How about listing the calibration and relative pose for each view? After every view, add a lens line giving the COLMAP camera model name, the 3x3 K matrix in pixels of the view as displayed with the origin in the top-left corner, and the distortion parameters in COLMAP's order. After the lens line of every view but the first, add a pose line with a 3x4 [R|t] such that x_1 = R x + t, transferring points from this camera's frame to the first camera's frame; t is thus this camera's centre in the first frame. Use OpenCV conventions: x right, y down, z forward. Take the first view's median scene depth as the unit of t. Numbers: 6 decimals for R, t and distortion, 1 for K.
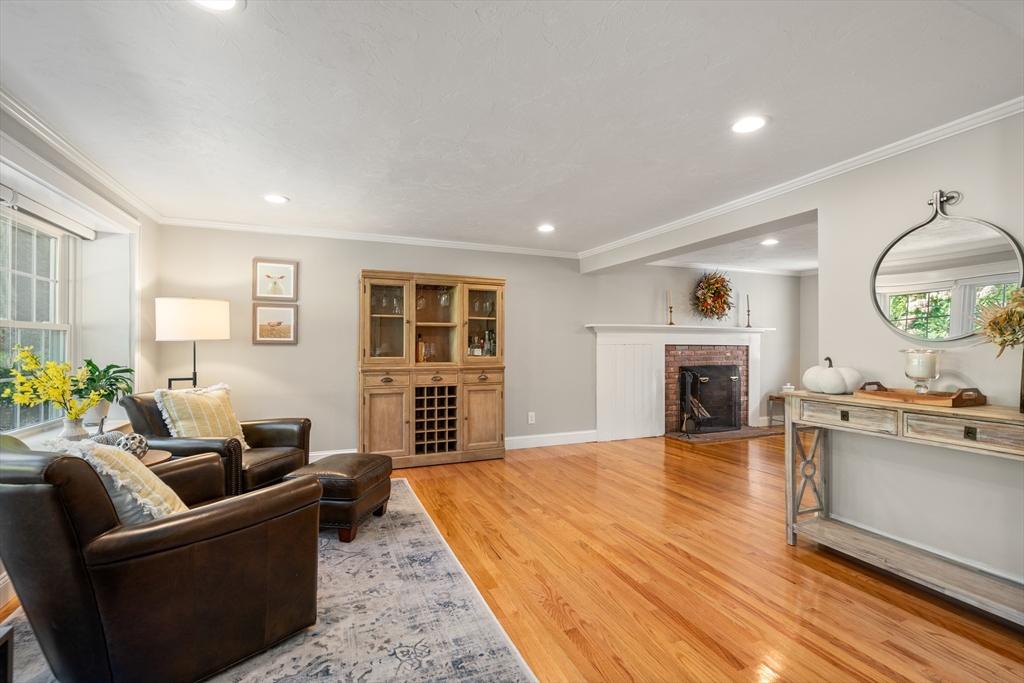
lens RADIAL K [[458.7, 0, 511.1], [0, 458.7, 344.8], [0, 0, 1]] dist [-0.010069, 0.000142]
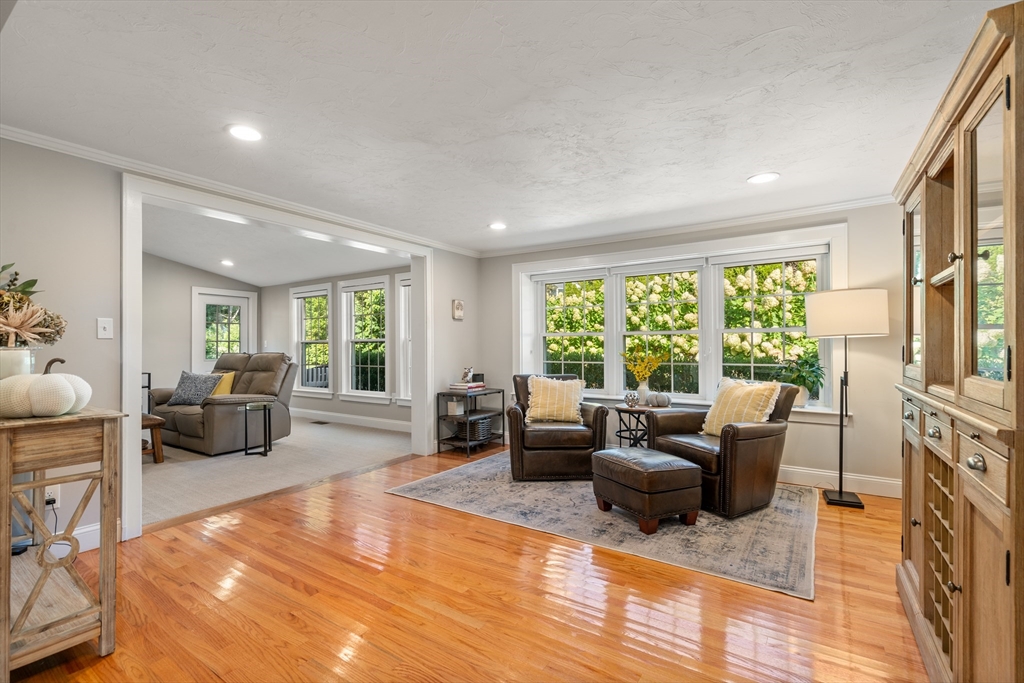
lens RADIAL K [[458.7, 0, 509.4], [0, 458.7, 344.2], [0, 0, 1]] dist [-0.010069, 0.000142]
pose [[-0.828768, -0.000039, -0.559592, 0.540628], [0.003776, 0.999977, -0.005662, 0.010823], [0.559579, -0.006806, -0.828749, 1.980317]]
